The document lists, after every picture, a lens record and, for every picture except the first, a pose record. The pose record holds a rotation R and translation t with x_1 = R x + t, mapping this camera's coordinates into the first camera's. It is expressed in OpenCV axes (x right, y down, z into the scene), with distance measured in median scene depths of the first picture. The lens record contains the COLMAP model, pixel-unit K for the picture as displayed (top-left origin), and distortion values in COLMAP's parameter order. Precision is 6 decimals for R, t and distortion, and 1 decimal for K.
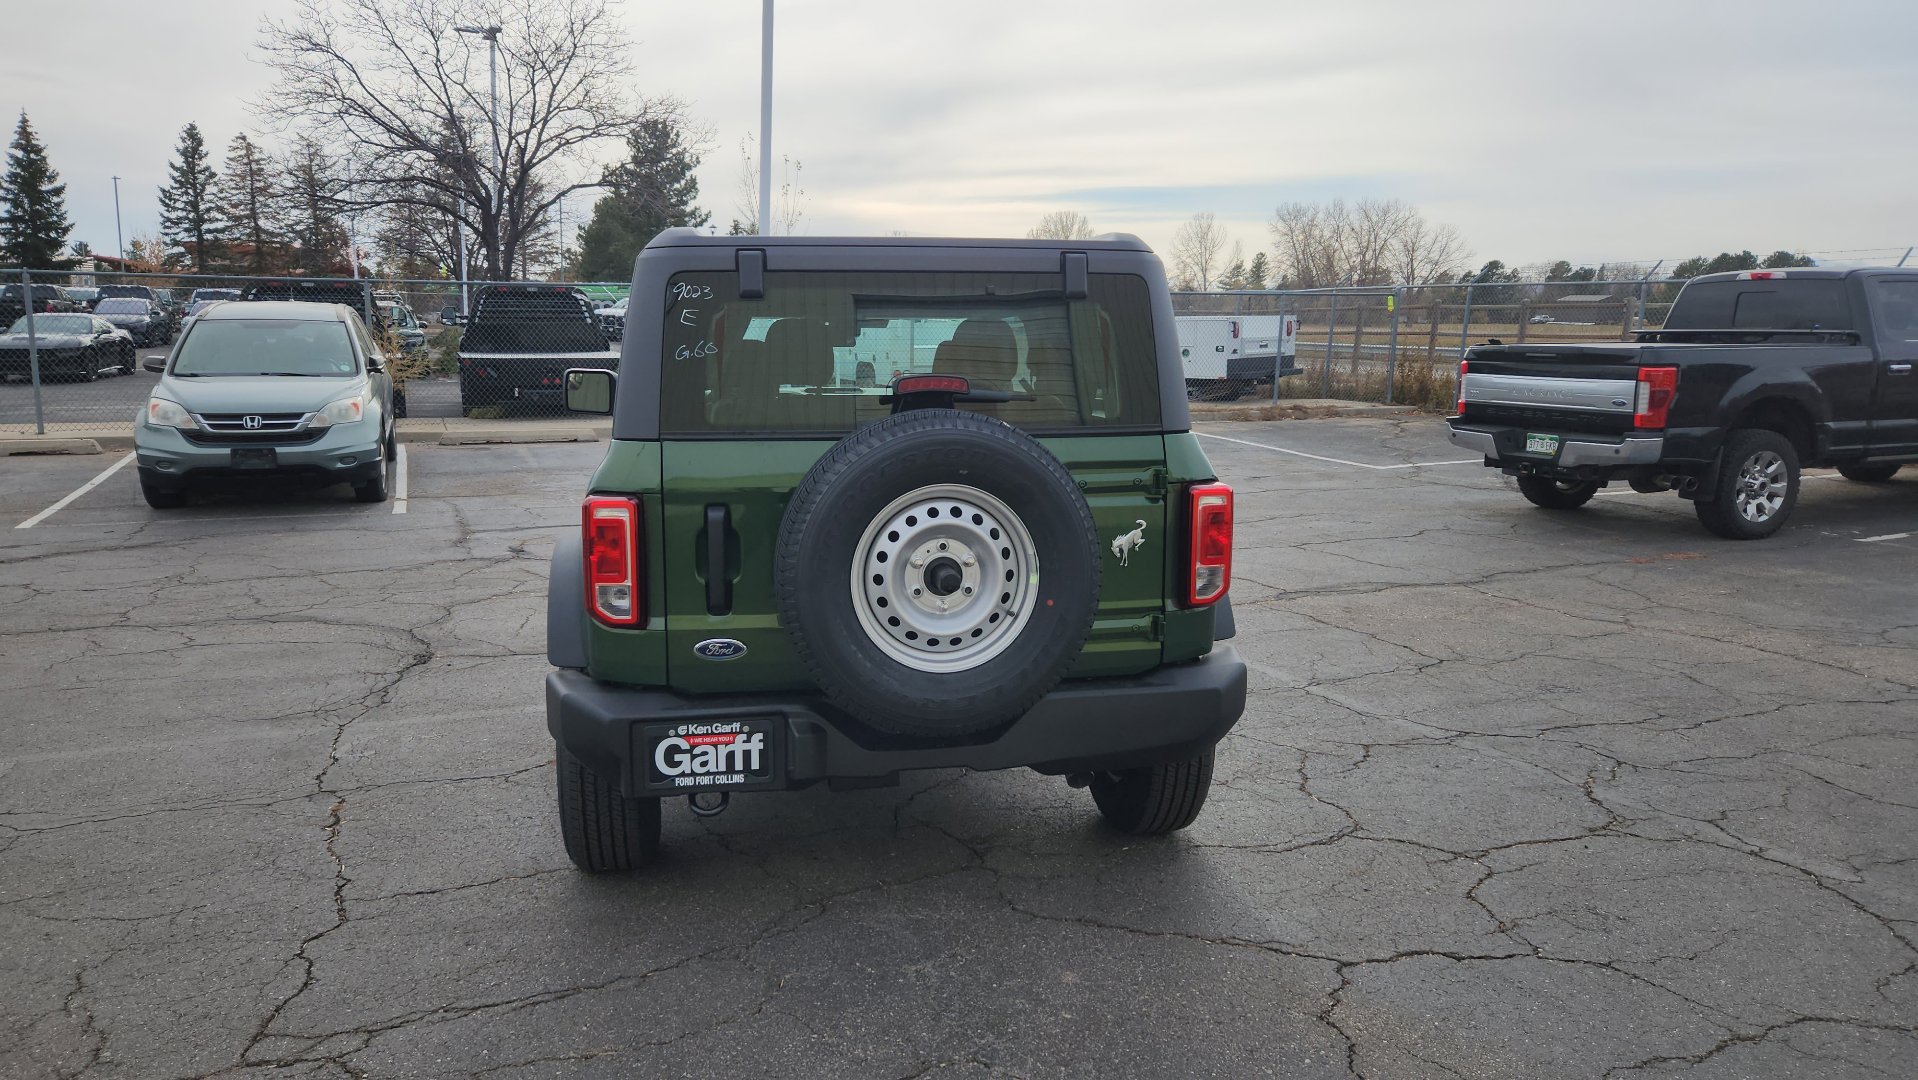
lens RADIAL K [[1276.8, 0, 930.7], [0, 1276.8, 543.2], [0, 0, 1]] dist [0.074518, -0.059086]
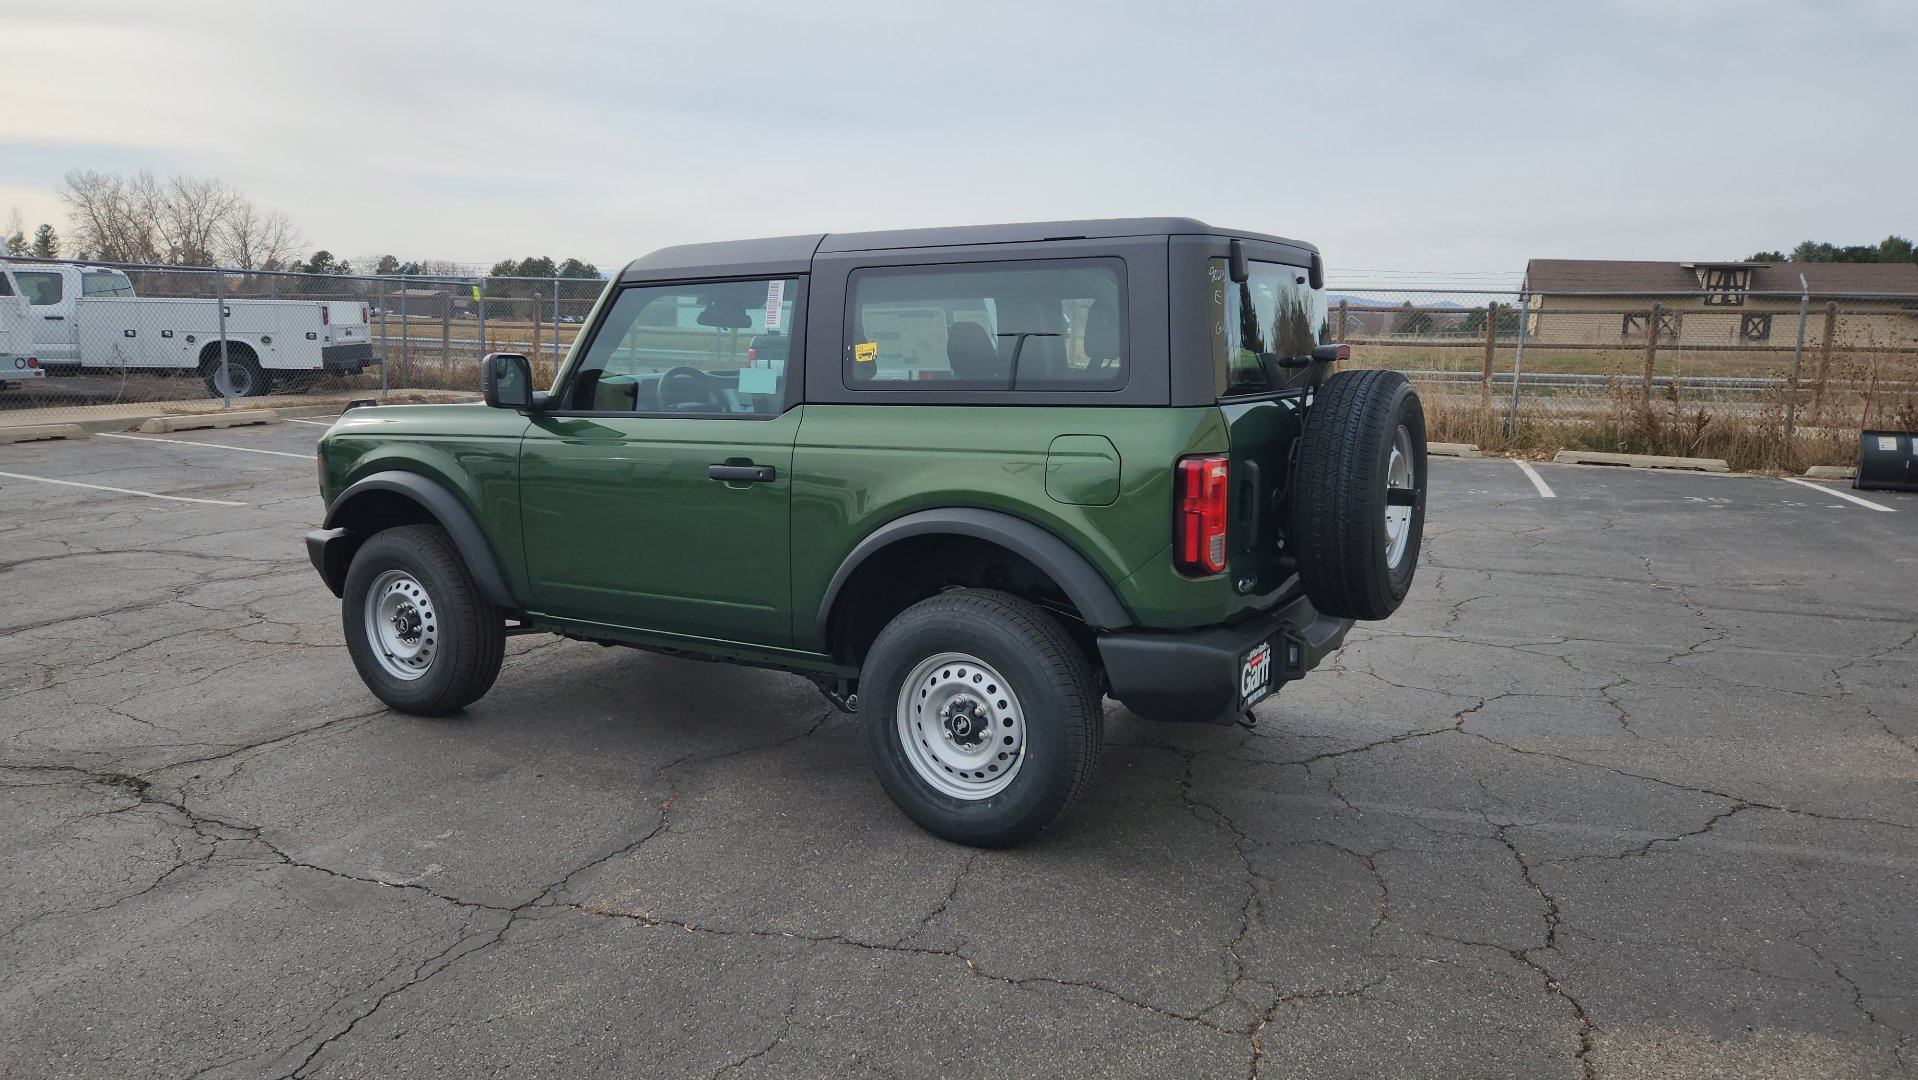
lens RADIAL K [[1284.2, 0, 923.8], [0, 1284.2, 531.9], [0, 0, 1]] dist [0.073659, -0.060284]
pose [[0.665466, -0.110295, 0.738235, -0.635242], [0.112762, 0.992527, 0.046641, -0.026574], [-0.737862, 0.052207, 0.672930, 0.223248]]
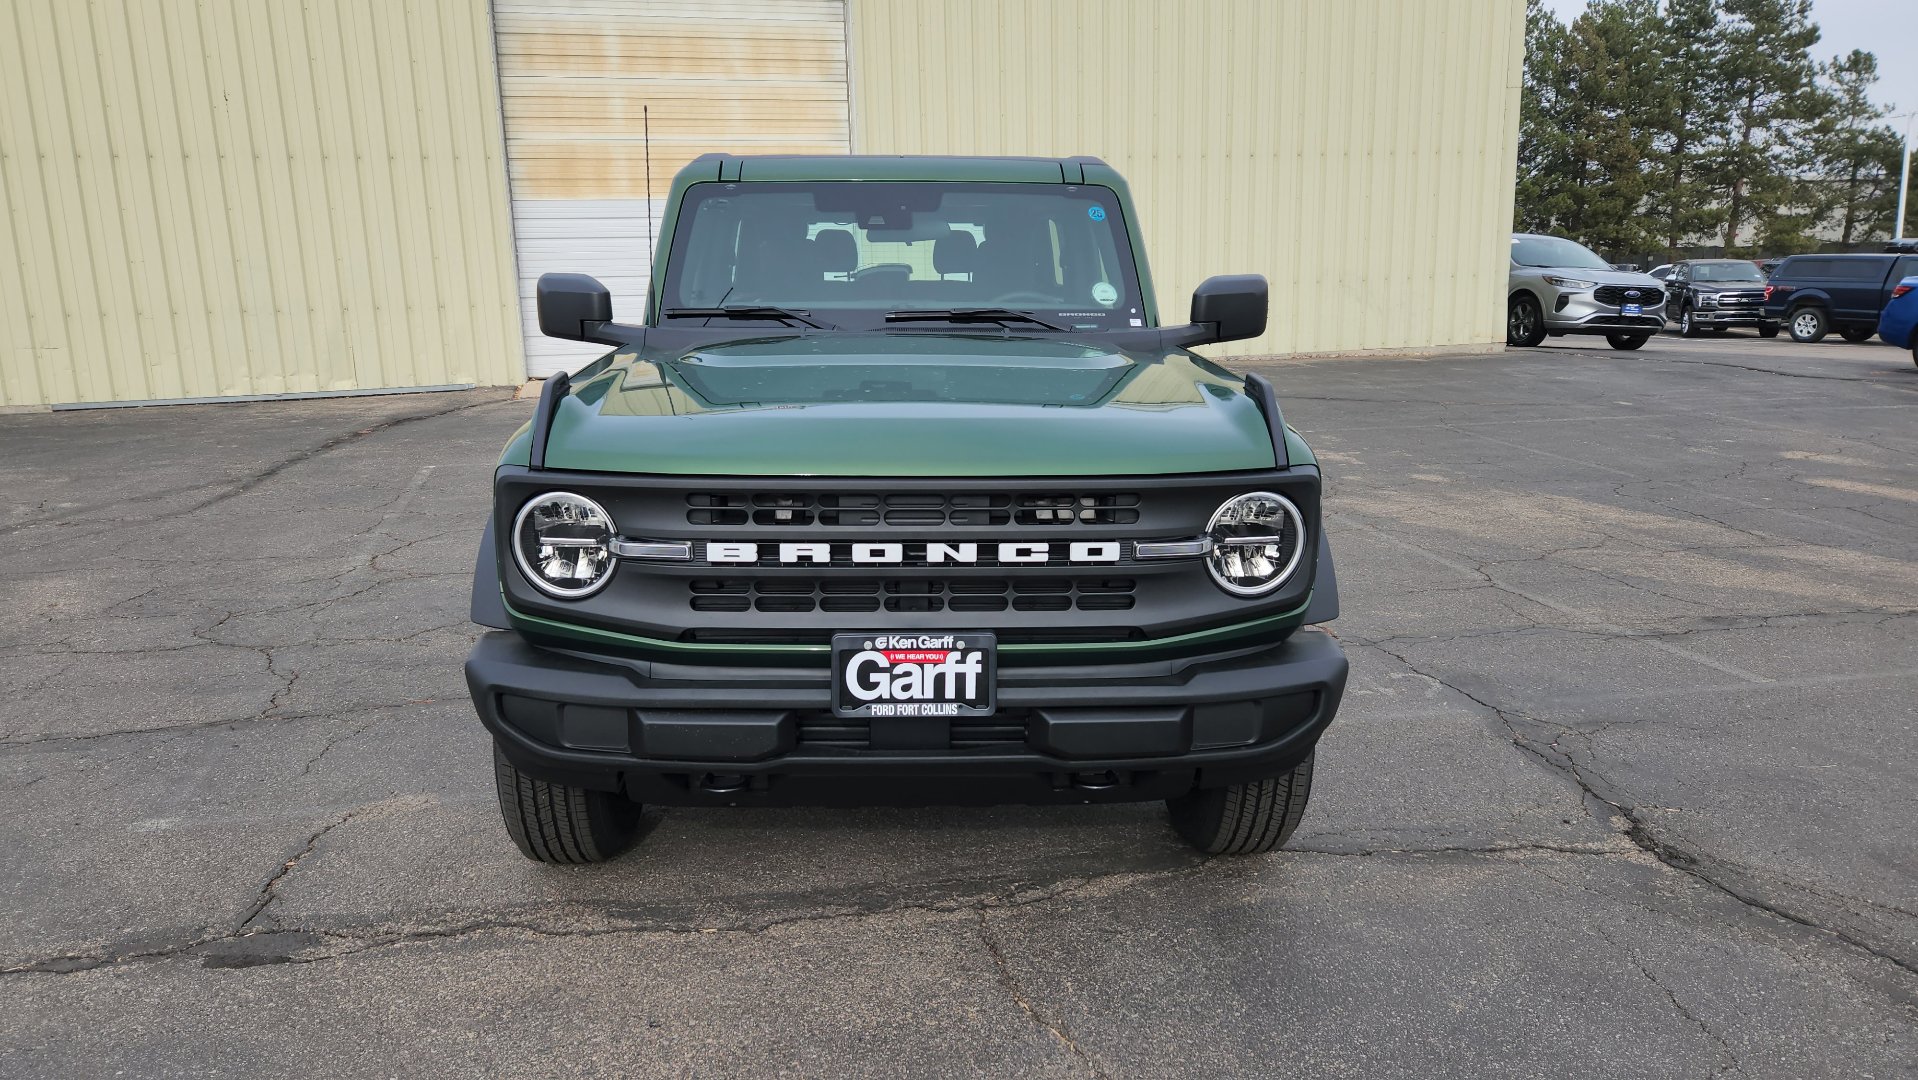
lens RADIAL K [[1276.8, 0, 930.7], [0, 1276.8, 543.2], [0, 0, 1]] dist [0.074518, -0.059086]
pose [[-0.991358, -0.029984, 0.127715, -0.170592], [0.017862, 0.933612, 0.357841, -0.226961], [-0.129965, 0.357030, -0.925007, 1.549624]]
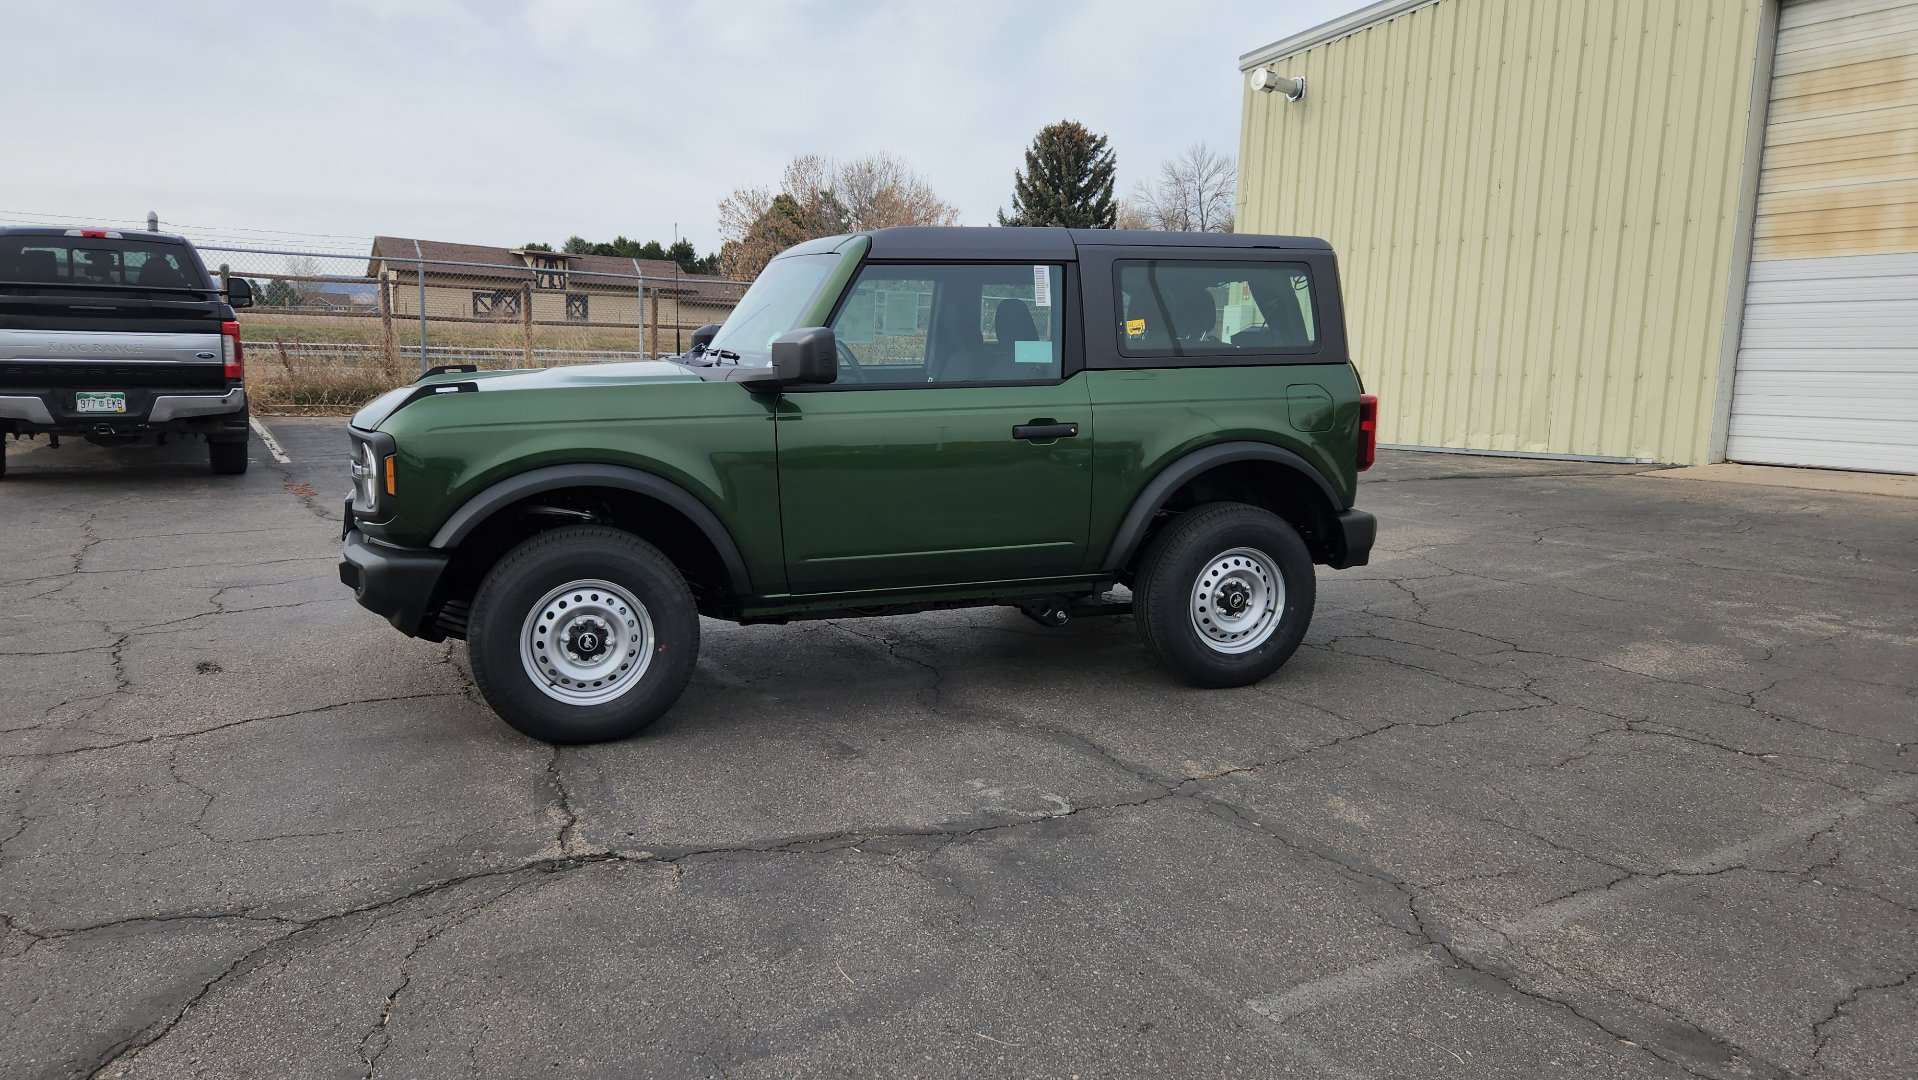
lens RADIAL K [[1280.5, 0, 926.0], [0, 1280.5, 554.0], [0, 0, 1]] dist [0.076552, -0.066101]
pose [[-0.162019, -0.176770, 0.970826, -0.969960], [0.136251, 0.970393, 0.199430, -0.132655], [-0.977336, 0.164587, -0.133137, 0.949688]]
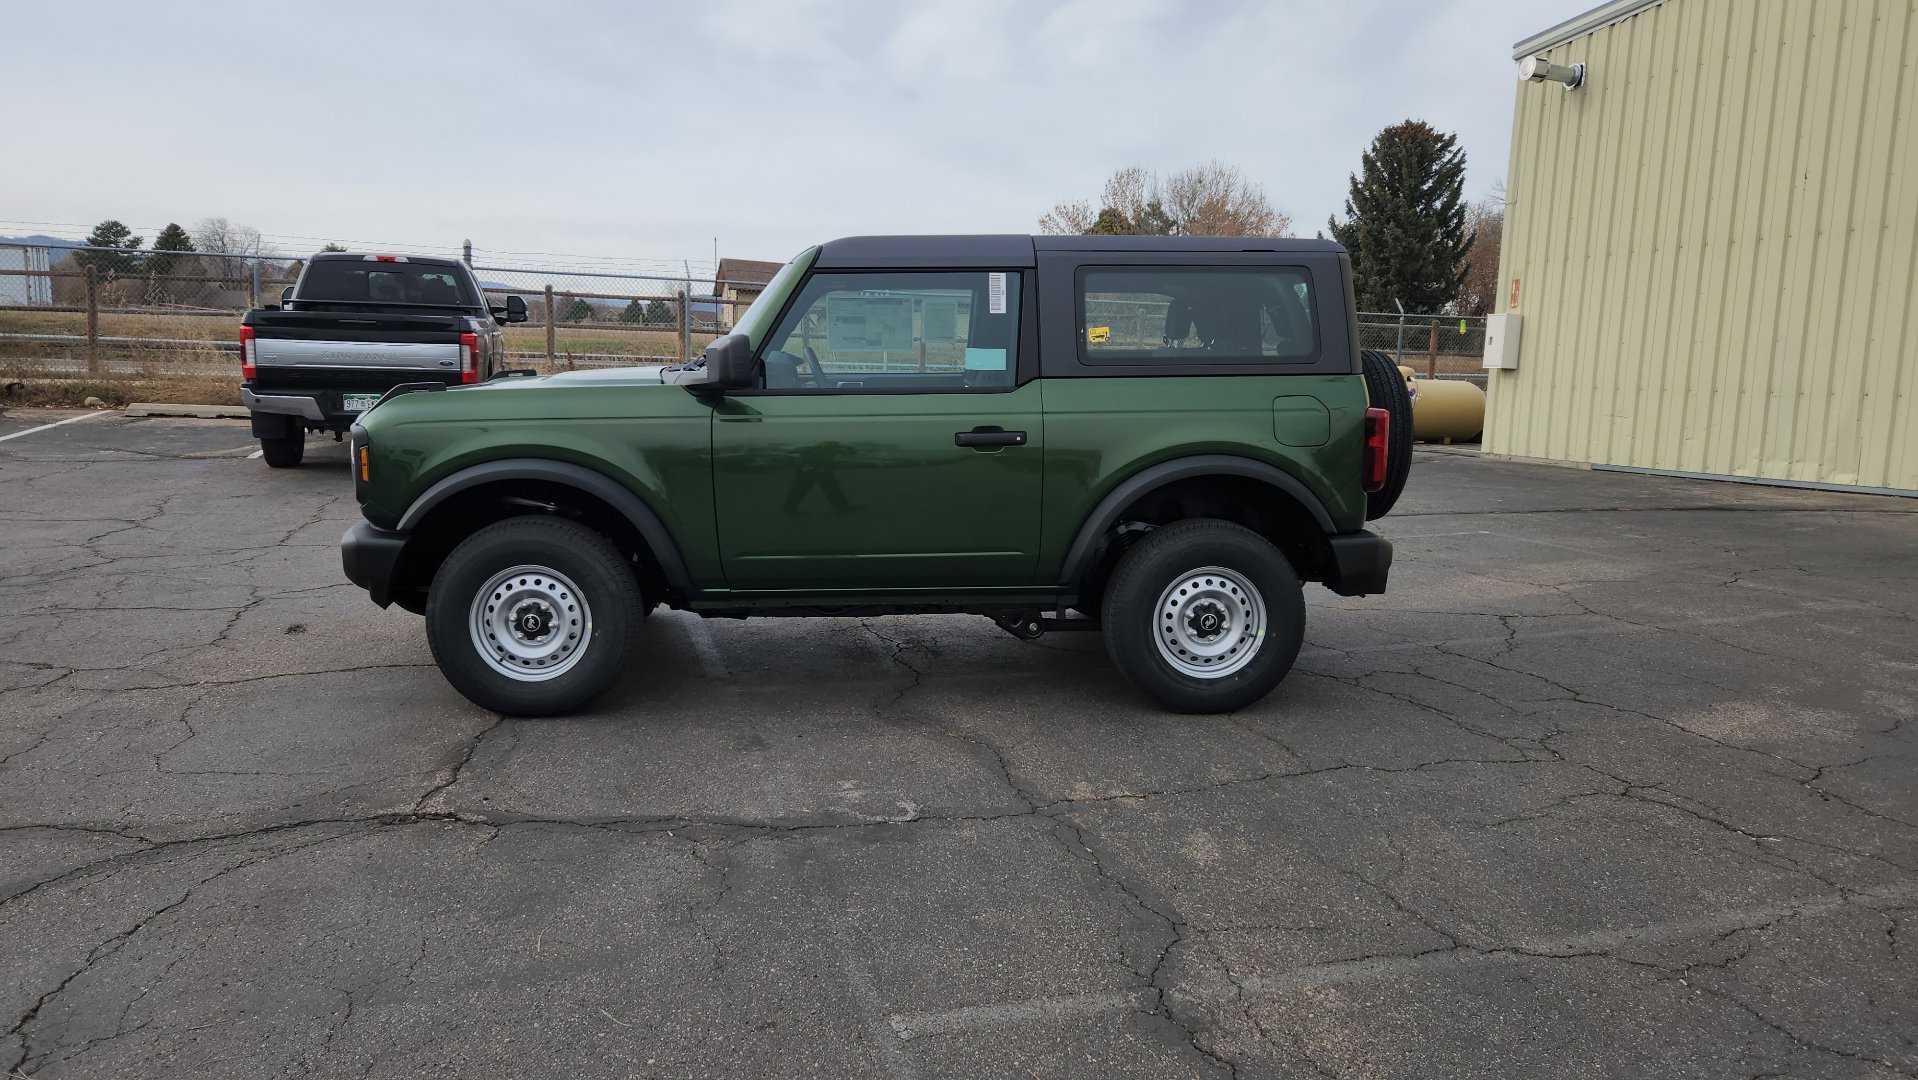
lens RADIAL K [[1283.4, 0, 914.4], [0, 1283.4, 535.7], [0, 0, 1]] dist [0.078356, -0.066844]
pose [[0.101865, -0.154472, 0.982732, -0.986828], [0.137377, 0.980590, 0.139895, -0.096140], [-0.985267, 0.120755, 0.121109, 0.714721]]
